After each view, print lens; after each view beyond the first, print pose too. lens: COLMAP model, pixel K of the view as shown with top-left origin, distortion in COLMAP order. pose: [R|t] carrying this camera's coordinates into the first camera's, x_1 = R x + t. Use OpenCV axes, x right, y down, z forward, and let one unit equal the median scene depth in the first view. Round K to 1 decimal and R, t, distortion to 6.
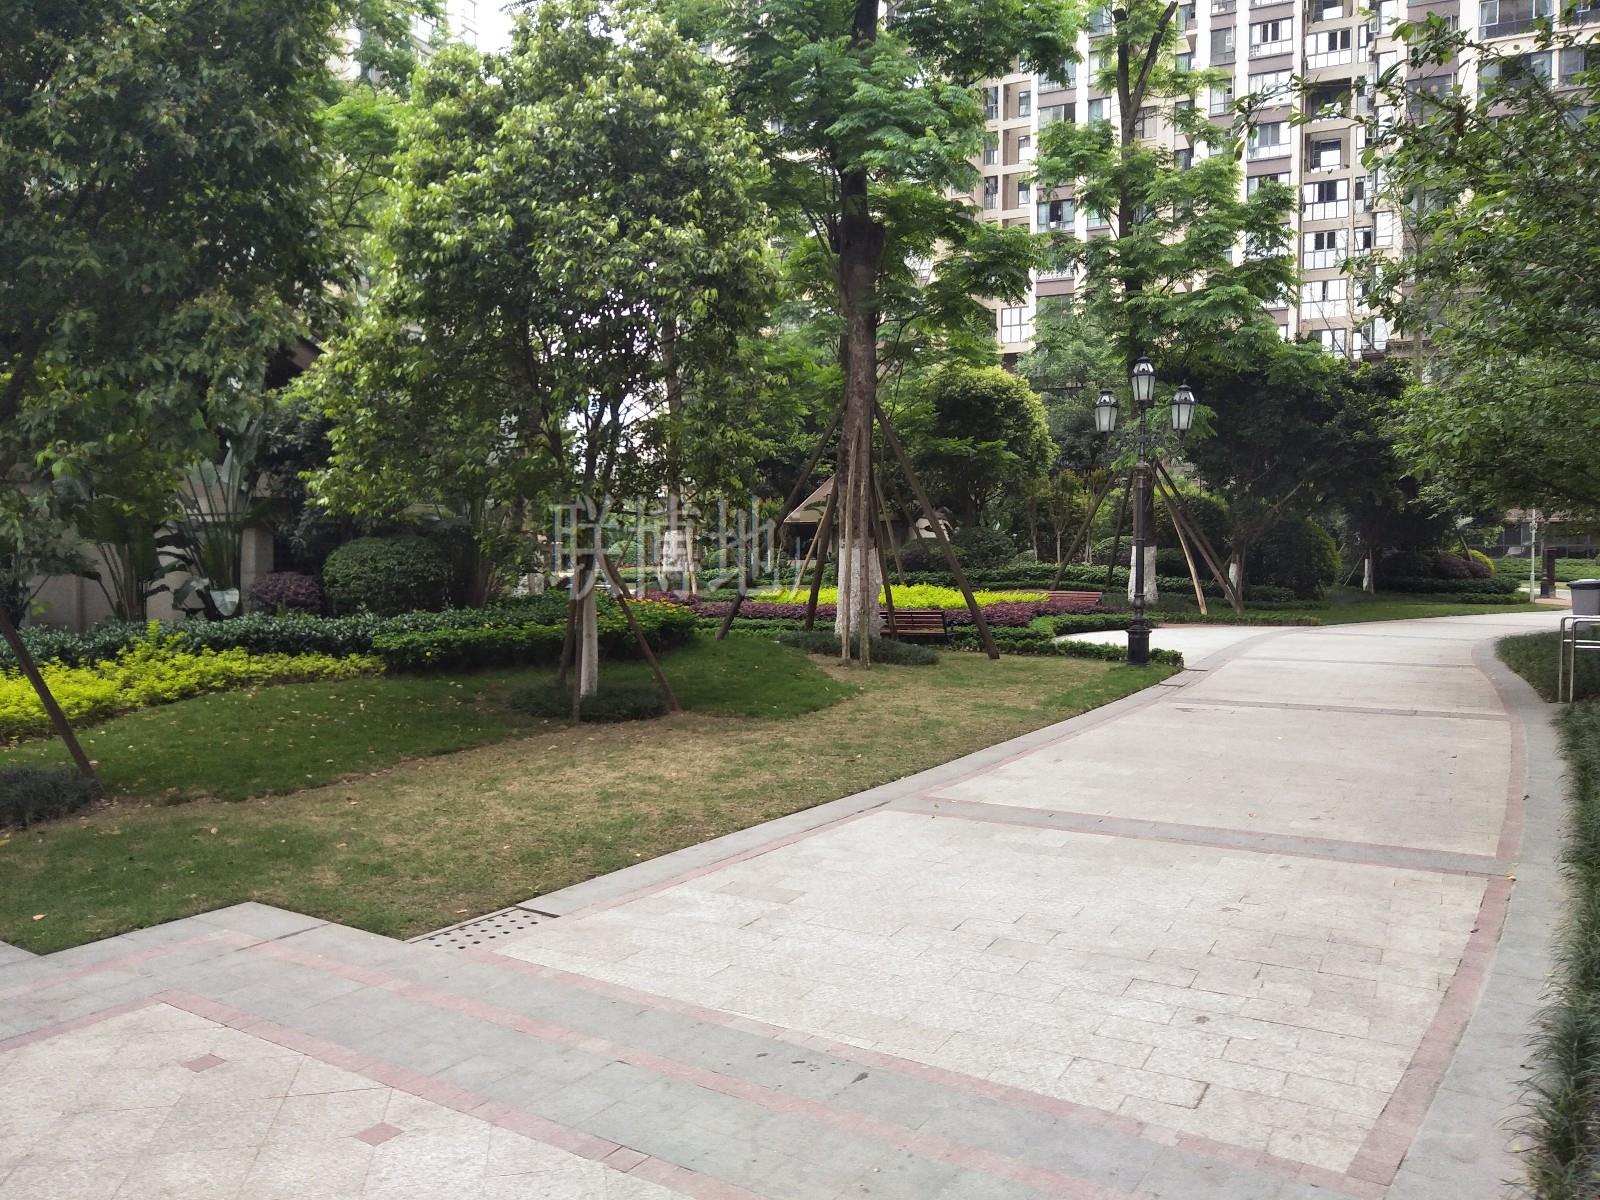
lens RADIAL K [[1200.4, 0, 799.7], [0, 1200.4, 597.6], [0, 0, 1]] dist [-0.011948, -0.007548]
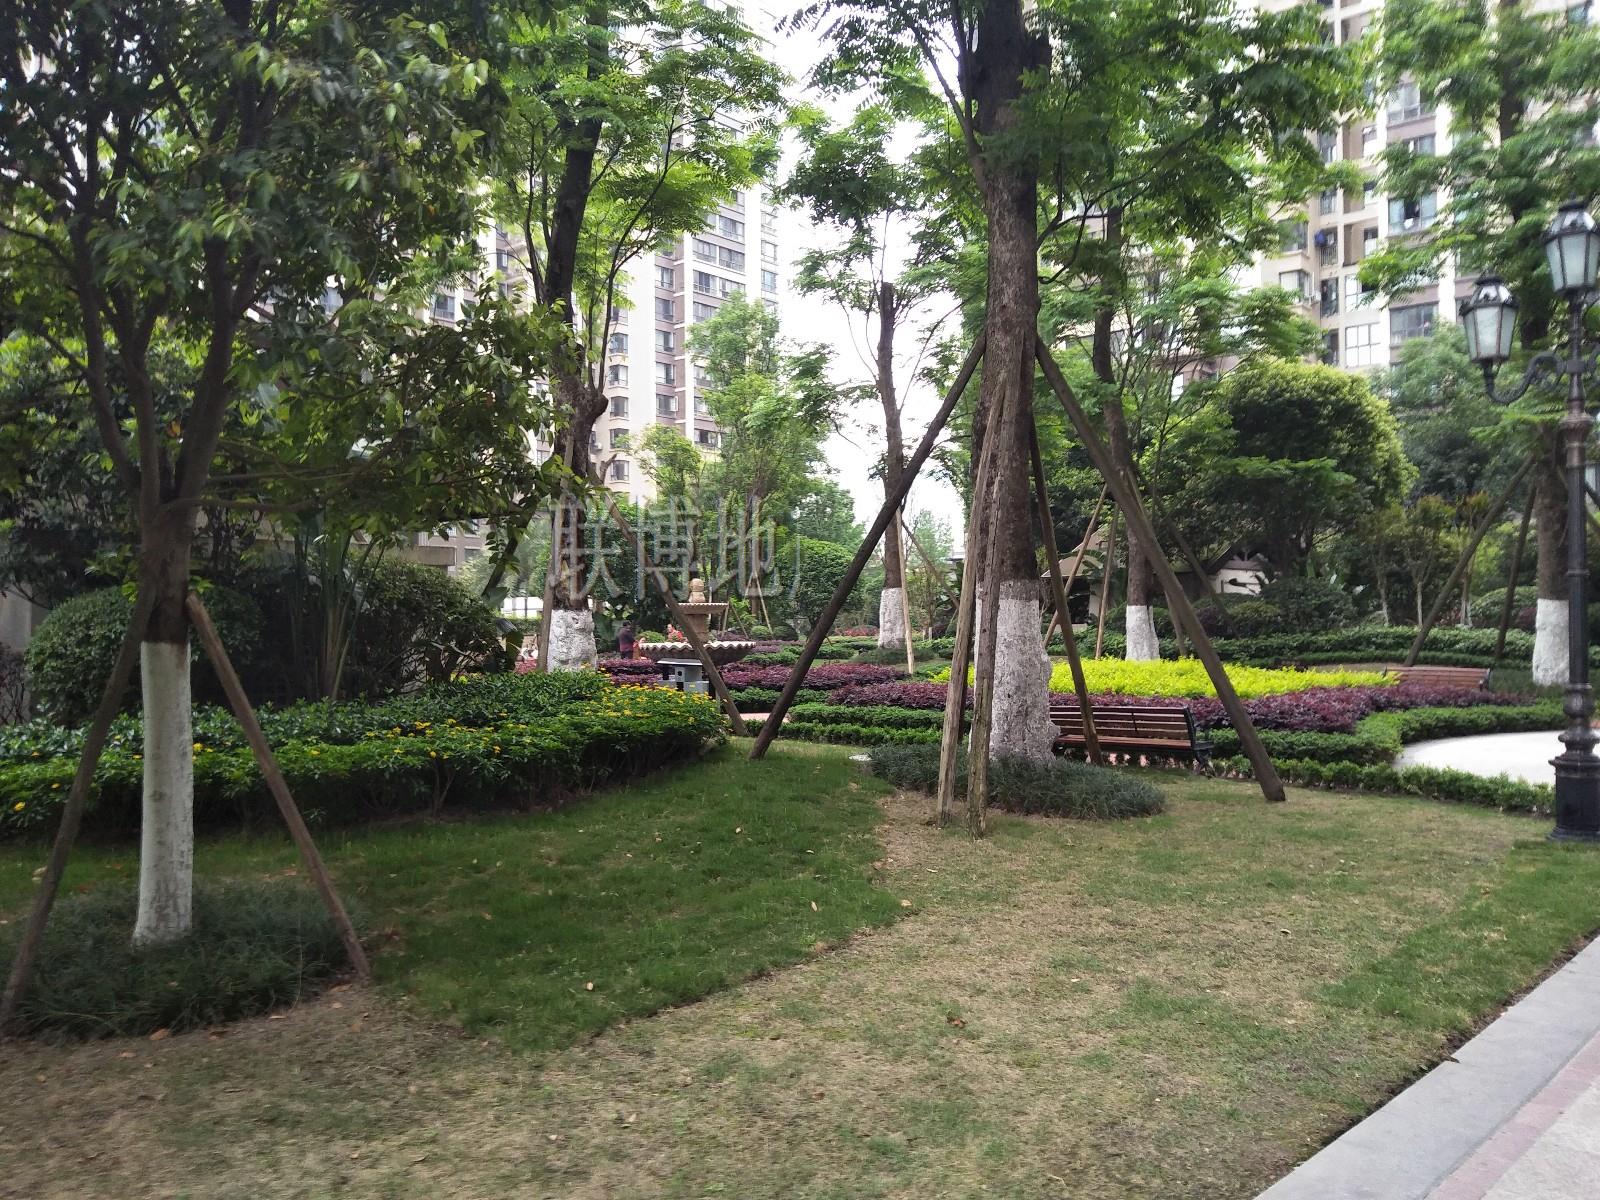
lens RADIAL K [[1200.4, 0, 799.6], [0, 1200.4, 598.7], [0, 0, 1]] dist [-0.011948, -0.007548]
pose [[0.962596, -0.012583, -0.270648, 0.054355], [-0.002382, 0.998489, -0.054895, -0.005190], [0.270930, 0.053486, 0.961112, 0.219637]]
